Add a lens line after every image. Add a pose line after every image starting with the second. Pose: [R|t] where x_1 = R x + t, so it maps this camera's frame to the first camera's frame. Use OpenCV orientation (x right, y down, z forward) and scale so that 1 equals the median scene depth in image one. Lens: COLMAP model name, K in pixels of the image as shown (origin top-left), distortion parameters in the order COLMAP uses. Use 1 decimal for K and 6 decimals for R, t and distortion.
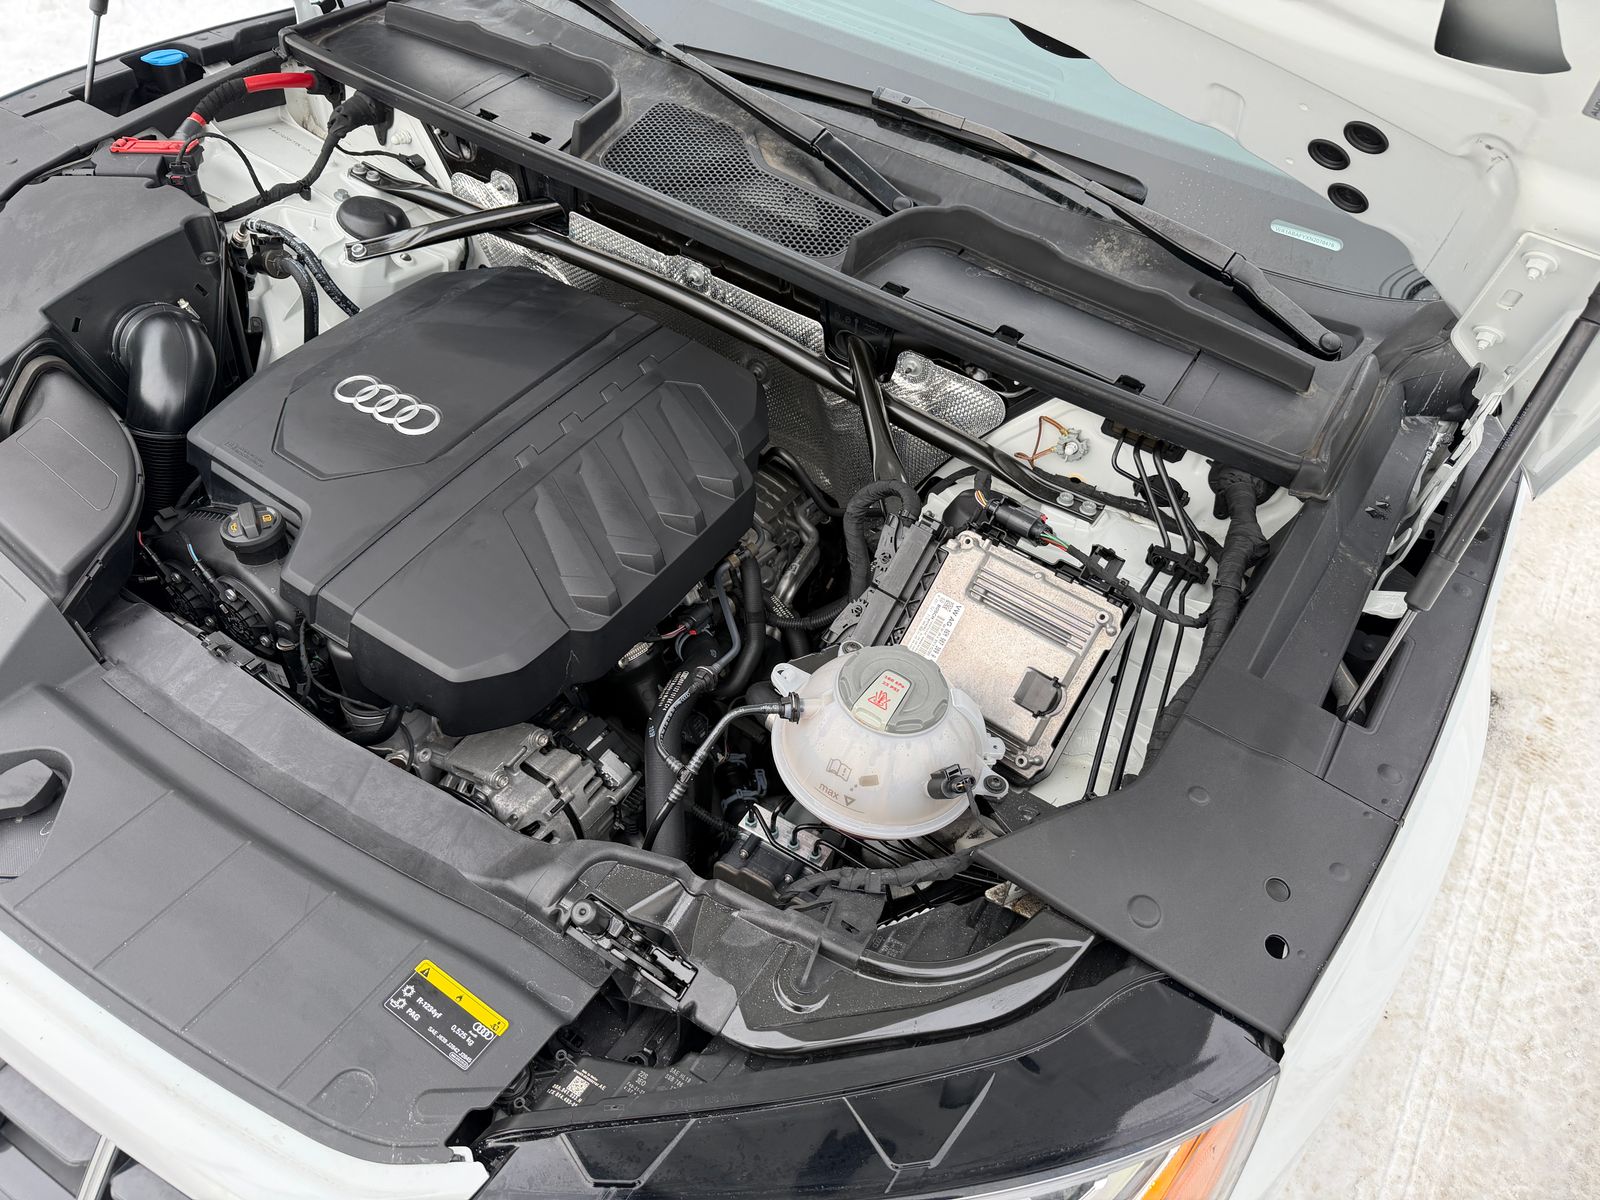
lens RADIAL K [[1133.8, 0, 809.9], [0, 1133.8, 608.4], [0, 0, 1]] dist [0.028599, -0.030458]
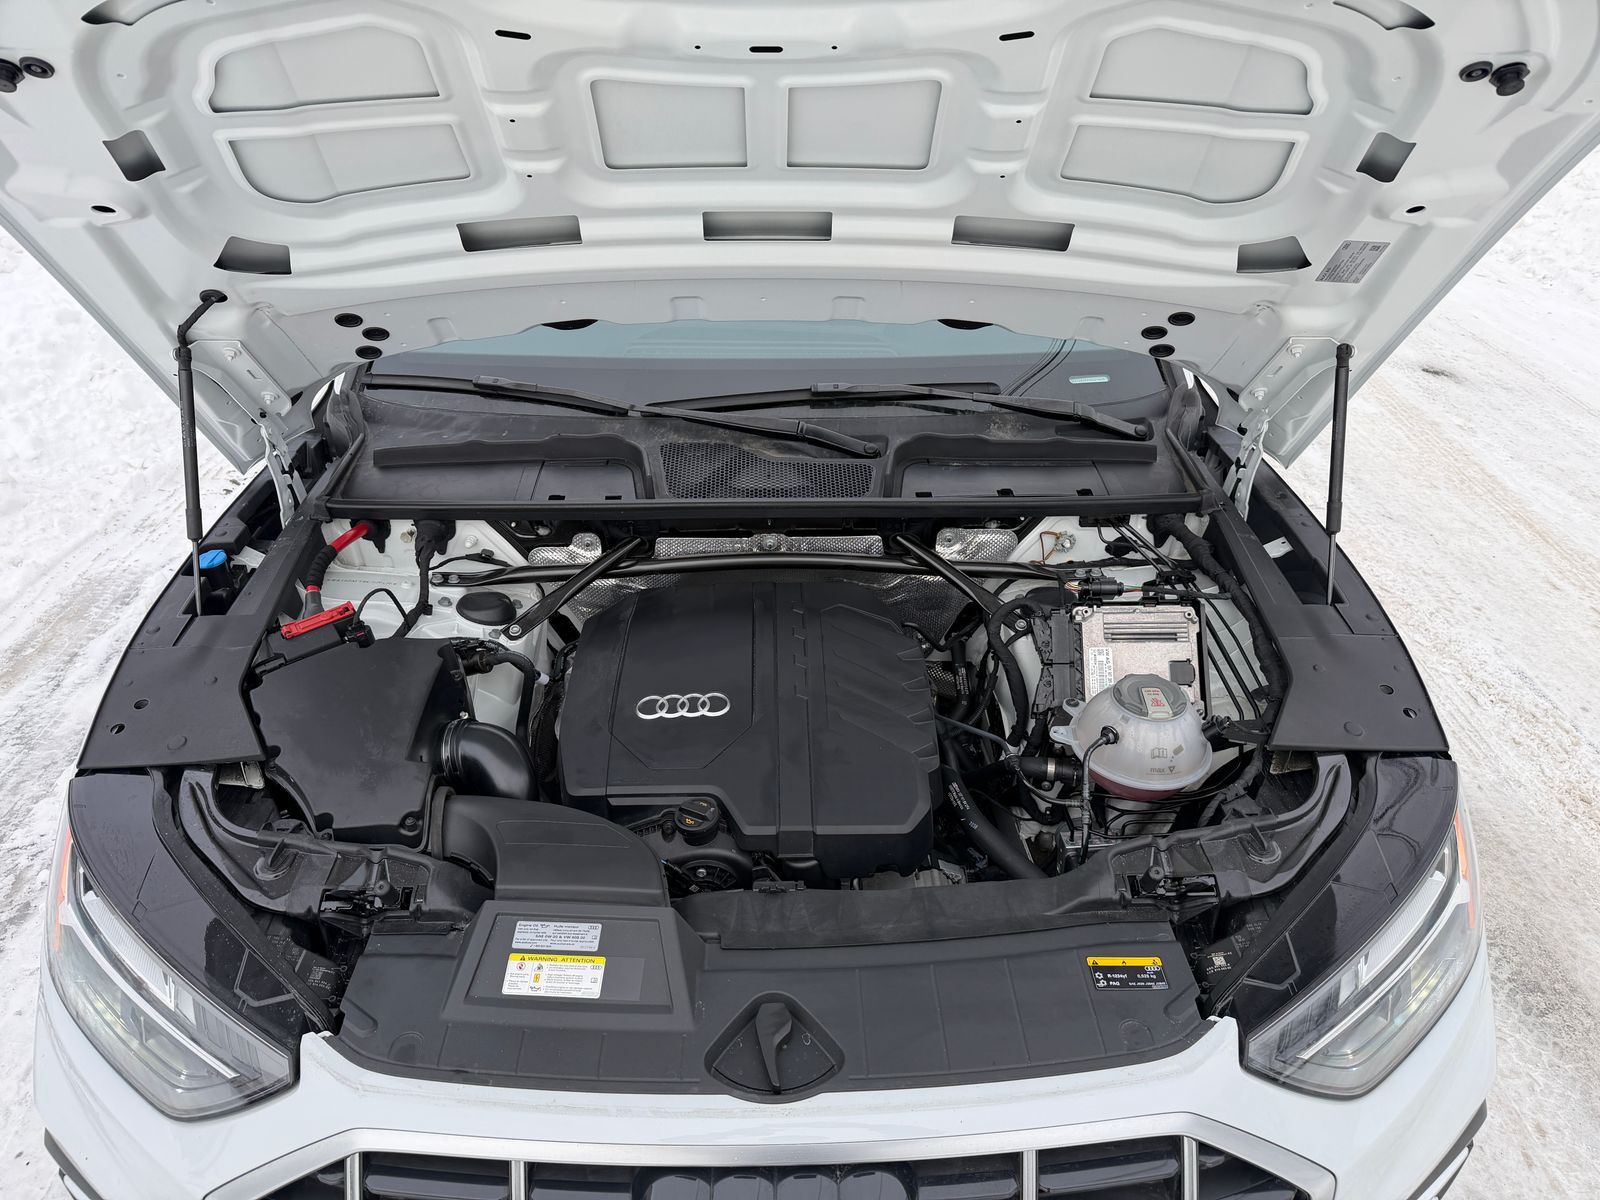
lens RADIAL K [[1133.8, 0, 775.2], [0, 1133.8, 601.0], [0, 0, 1]] dist [0.028599, -0.030458]
pose [[0.821820, -0.391334, 0.414088, -0.757517], [0.463082, 0.882198, -0.085333, -0.120359], [-0.331914, 0.261885, 0.906228, -0.253004]]
